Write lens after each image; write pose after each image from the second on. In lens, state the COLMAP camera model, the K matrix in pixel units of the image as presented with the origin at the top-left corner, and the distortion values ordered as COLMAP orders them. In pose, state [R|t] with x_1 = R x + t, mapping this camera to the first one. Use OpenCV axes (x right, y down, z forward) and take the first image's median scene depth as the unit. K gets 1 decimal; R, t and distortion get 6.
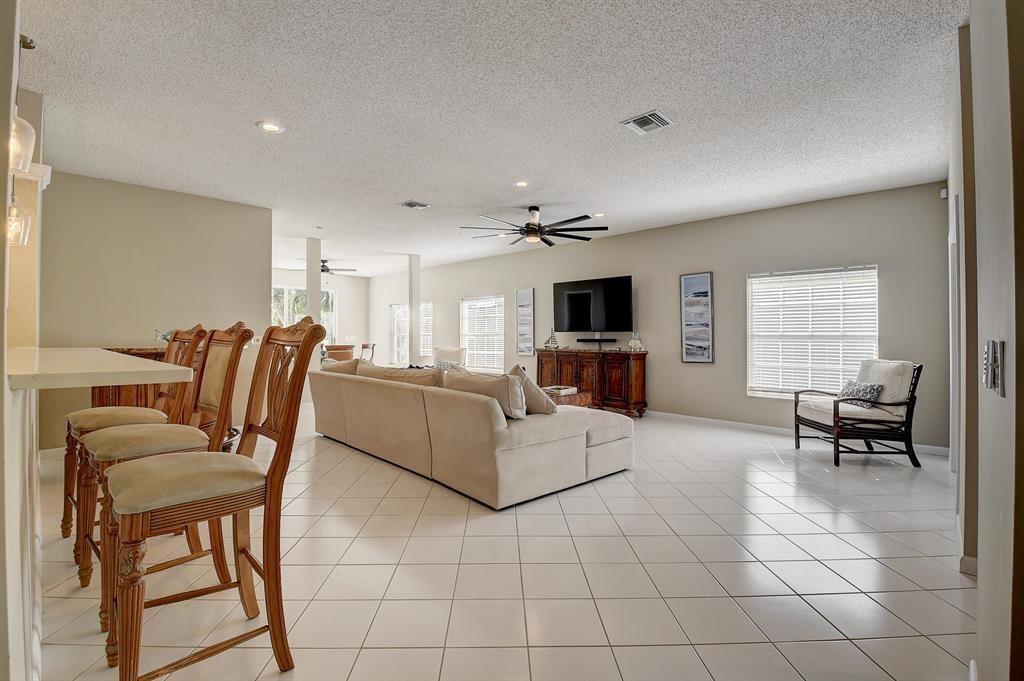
lens RADIAL K [[450.9, 0, 507.1], [0, 450.9, 330.3], [0, 0, 1]] dist [0.012471, -0.025170]
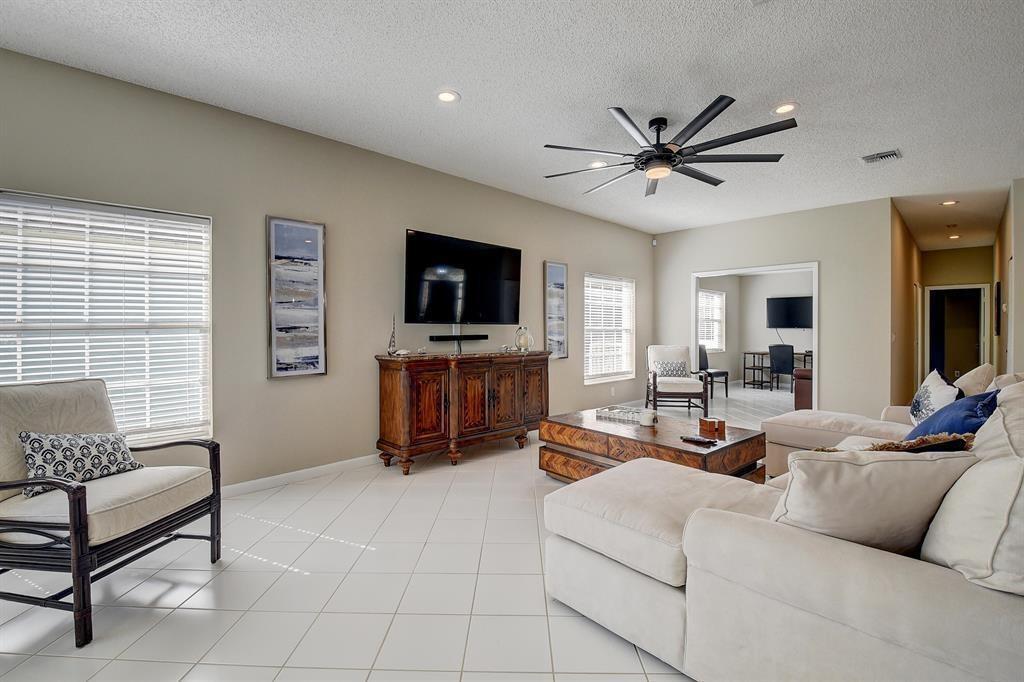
lens RADIAL K [[450.9, 0, 507.1], [0, 450.9, 330.8], [0, 0, 1]] dist [0.012471, -0.025170]
pose [[0.016830, -0.010494, 0.999803, -0.437043], [-0.015762, 0.999818, 0.010760, 0.004892], [-0.999734, -0.015940, 0.016662, 0.921794]]
